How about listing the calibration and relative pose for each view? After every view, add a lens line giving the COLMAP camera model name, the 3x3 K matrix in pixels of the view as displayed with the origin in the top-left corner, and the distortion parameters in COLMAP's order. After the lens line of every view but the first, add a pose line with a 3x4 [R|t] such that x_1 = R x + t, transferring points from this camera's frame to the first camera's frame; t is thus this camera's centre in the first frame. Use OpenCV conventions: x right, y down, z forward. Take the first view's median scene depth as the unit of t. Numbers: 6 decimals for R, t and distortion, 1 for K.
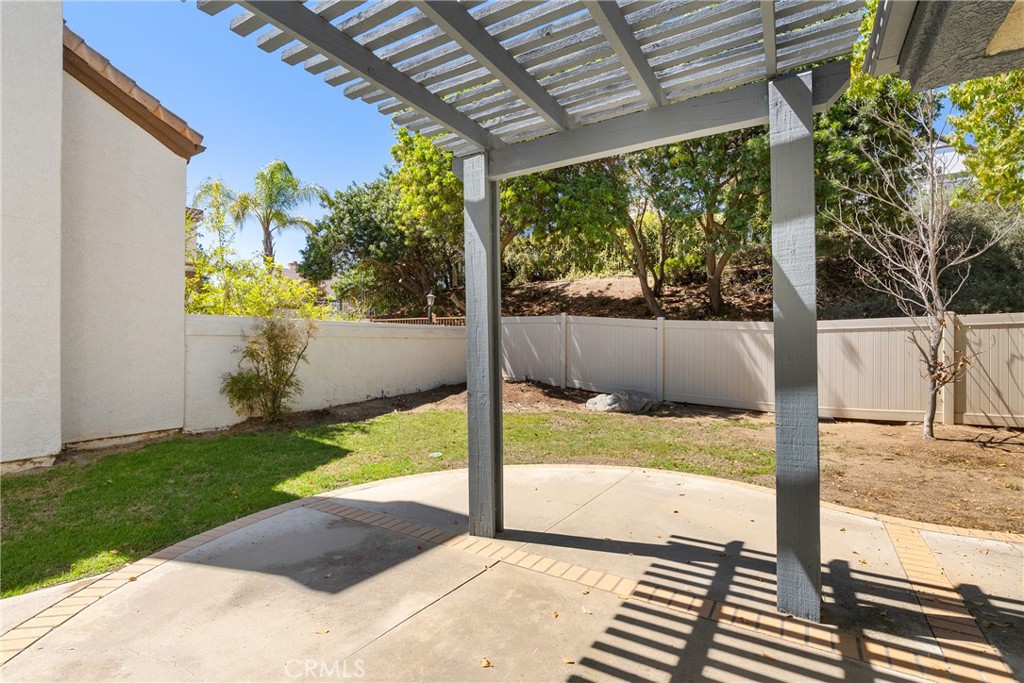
lens RADIAL K [[465.9, 0, 510.2], [0, 465.9, 344.0], [0, 0, 1]] dist [-0.002804, 0.000198]
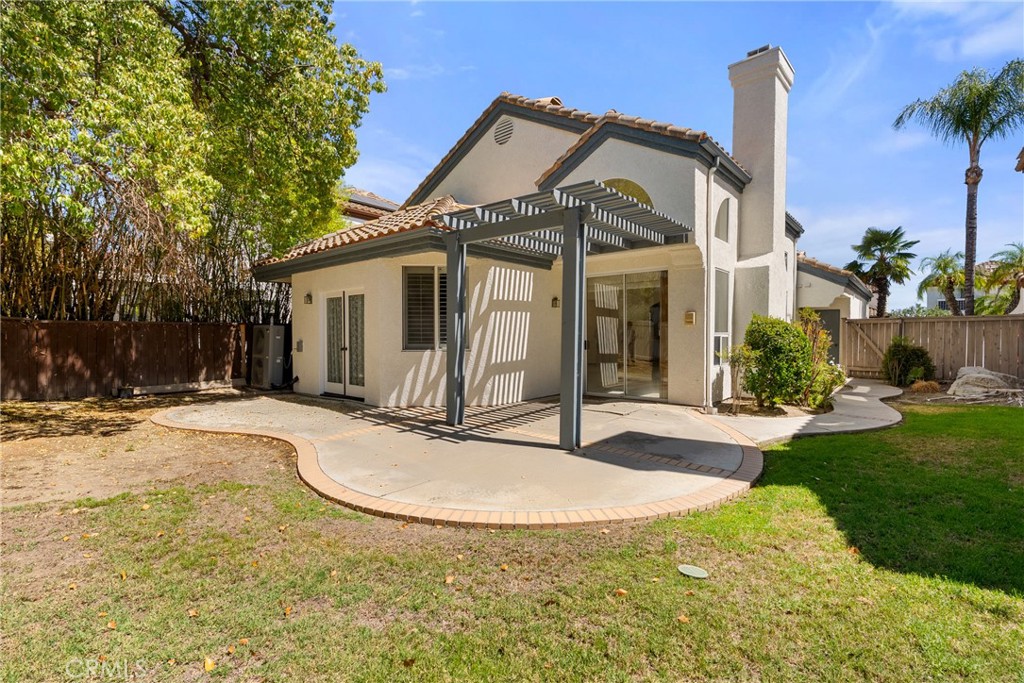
lens RADIAL K [[465.9, 0, 510.2], [0, 465.9, 344.0], [0, 0, 1]] dist [-0.002804, 0.000198]
pose [[-0.984460, -0.010610, 0.175290, -0.129385], [-0.005698, 0.999578, 0.028499, 0.011027], [-0.175518, 0.027057, -0.984104, 2.645146]]
